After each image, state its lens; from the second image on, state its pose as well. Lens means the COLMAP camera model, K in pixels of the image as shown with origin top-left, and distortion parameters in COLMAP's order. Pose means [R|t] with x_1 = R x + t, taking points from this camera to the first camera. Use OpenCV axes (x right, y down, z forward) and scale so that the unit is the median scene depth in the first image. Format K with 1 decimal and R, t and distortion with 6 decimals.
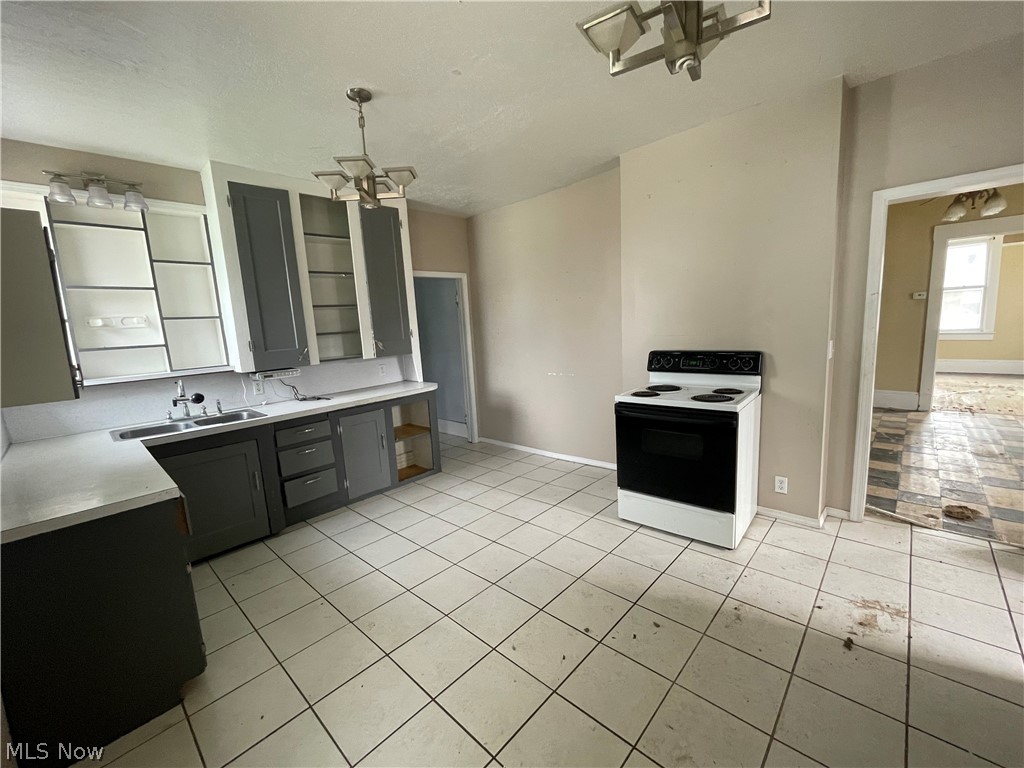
lens RADIAL K [[418.0, 0, 509.8], [0, 418.0, 384.9], [0, 0, 1]] dist [0.000047, -0.001834]
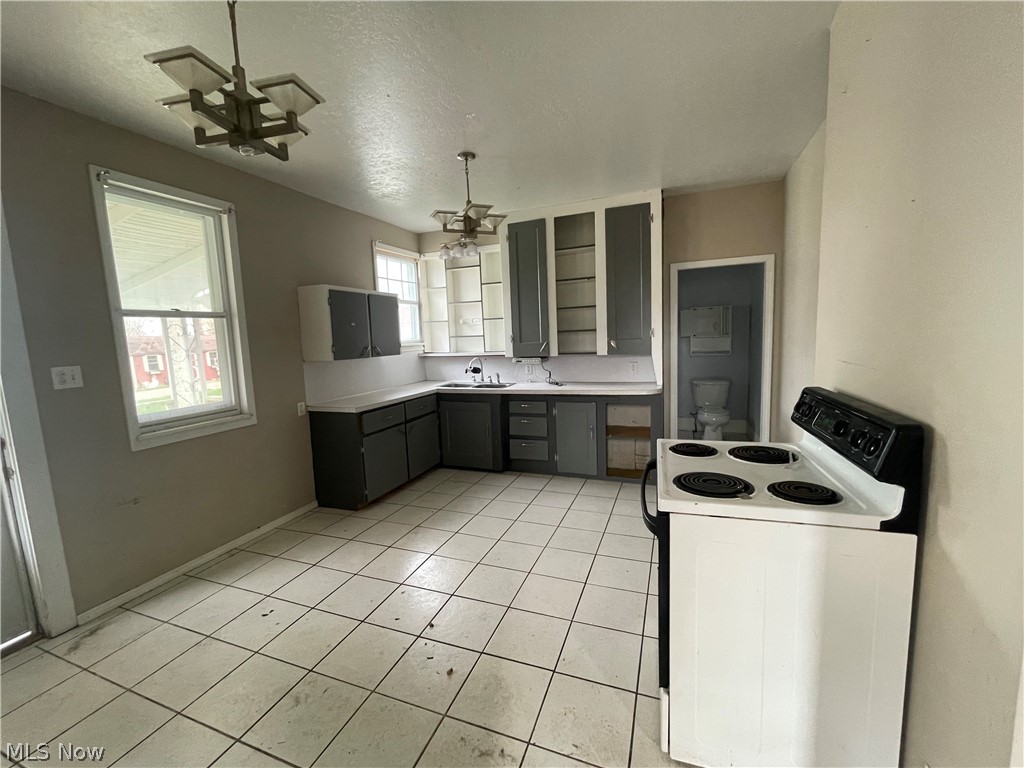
lens RADIAL K [[418.0, 0, 509.6], [0, 418.0, 388.7], [0, 0, 1]] dist [0.000047, -0.001834]
pose [[0.390589, 0.163411, -0.905945, 0.649186], [-0.120759, 0.984710, 0.125554, -0.097807], [0.912610, 0.060361, 0.404350, 0.405690]]
